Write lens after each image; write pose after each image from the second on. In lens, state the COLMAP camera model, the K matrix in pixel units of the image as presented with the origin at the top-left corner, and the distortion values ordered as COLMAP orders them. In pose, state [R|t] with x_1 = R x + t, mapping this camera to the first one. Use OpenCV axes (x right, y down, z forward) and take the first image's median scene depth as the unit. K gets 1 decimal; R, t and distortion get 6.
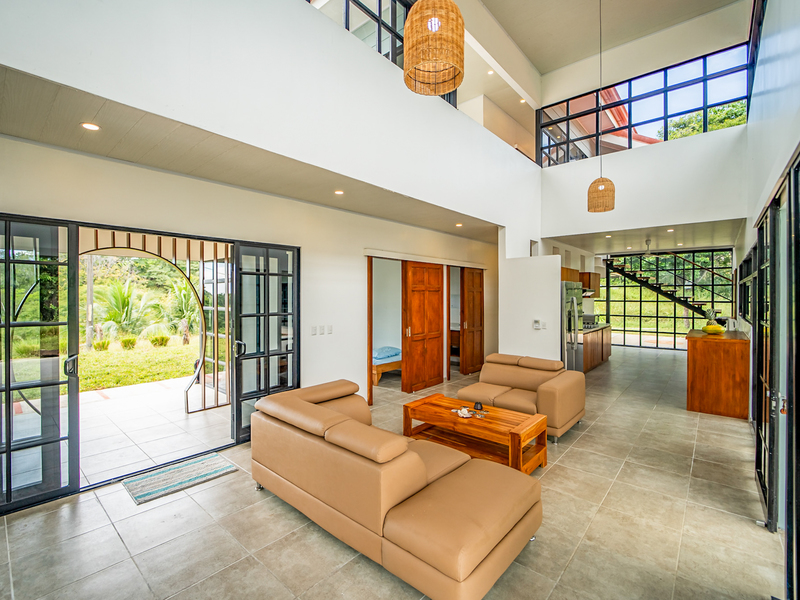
lens RADIAL K [[368.0, 0, 405.2], [0, 368.0, 296.3], [0, 0, 1]] dist [-0.020848, 0.000611]
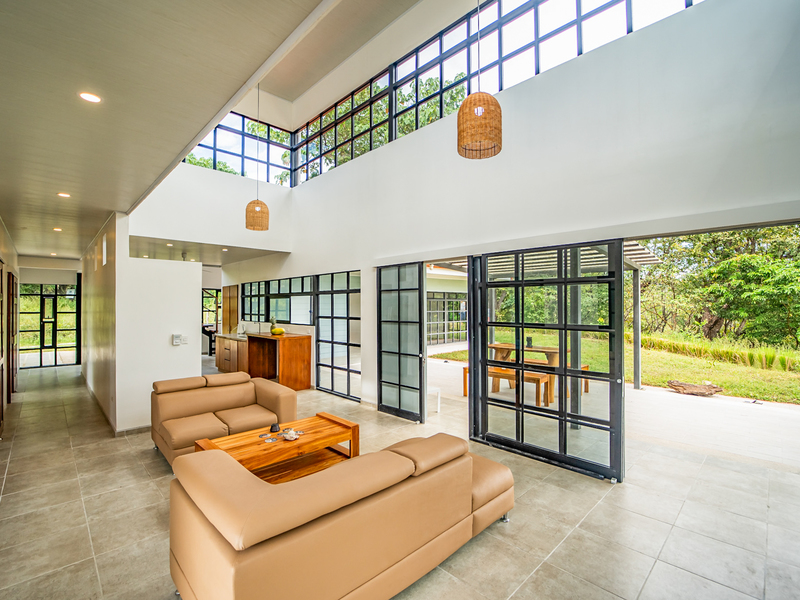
lens RADIAL K [[368.0, 0, 405.2], [0, 368.0, 296.3], [0, 0, 1]] dist [-0.020848, 0.000611]
pose [[0.084062, 0.022367, 0.996209, -0.239838], [0.005990, 0.999719, -0.022951, -0.001748], [-0.996443, 0.007896, 0.083904, 0.209995]]
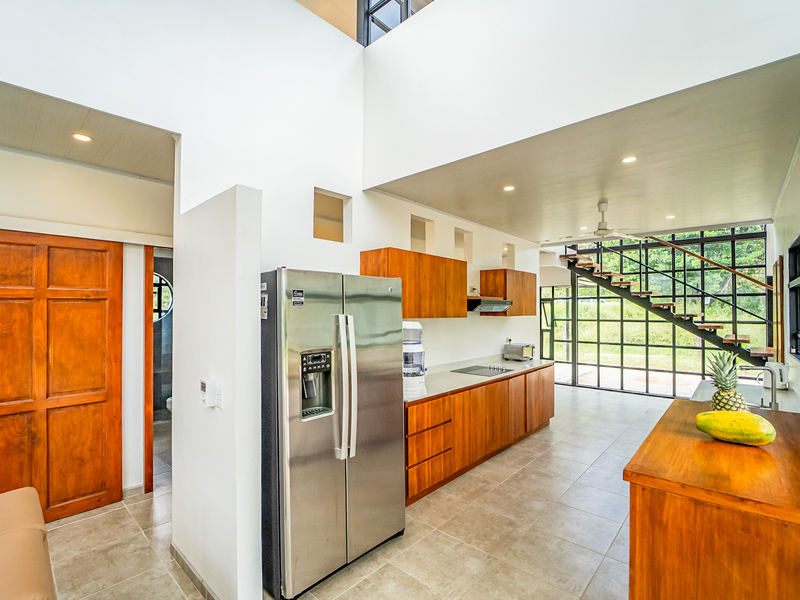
lens RADIAL K [[380.6, 0, 399.6], [0, 380.6, 306.6], [0, 0, 1]] dist [-0.024073, -0.000044]
pose [[0.999553, 0.002629, -0.029770, 0.296936], [-0.003086, 0.999878, -0.015300, -0.000410], [0.029726, 0.015385, 0.999440, 0.347949]]
